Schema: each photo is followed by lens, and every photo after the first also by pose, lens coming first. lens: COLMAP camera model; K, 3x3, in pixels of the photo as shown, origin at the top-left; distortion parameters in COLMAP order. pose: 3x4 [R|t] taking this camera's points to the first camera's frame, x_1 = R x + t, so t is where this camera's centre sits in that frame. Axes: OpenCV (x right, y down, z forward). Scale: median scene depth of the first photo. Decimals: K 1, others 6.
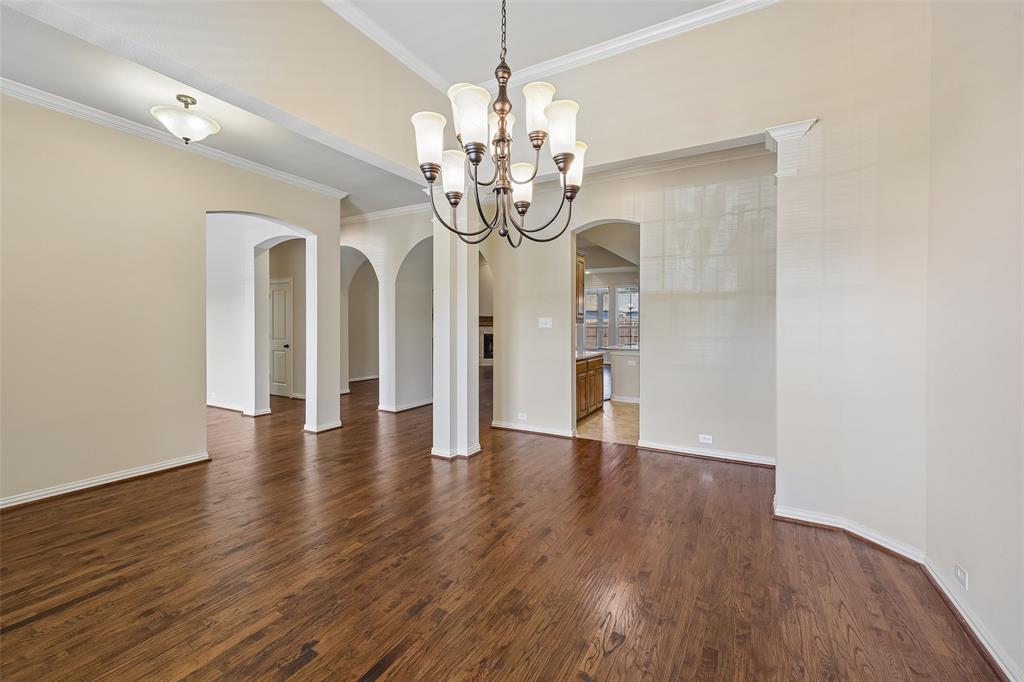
lens RADIAL K [[418.7, 0, 513.5], [0, 418.7, 336.3], [0, 0, 1]] dist [0.003368, 0.000026]
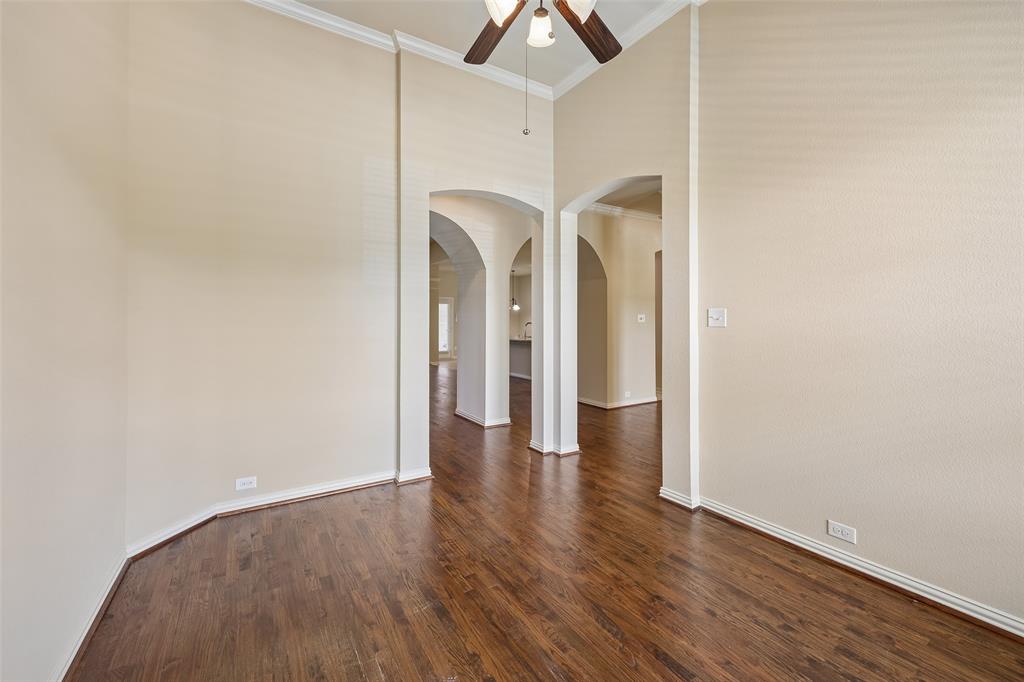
lens RADIAL K [[421.2, 0, 513.1], [0, 421.2, 323.0], [0, 0, 1]] dist [-0.003032, -0.000009]
pose [[0.485882, -0.006125, 0.874003, -1.069967], [0.030626, 0.999481, -0.010022, -0.014057], [-0.873488, 0.031636, 0.485817, 0.597017]]
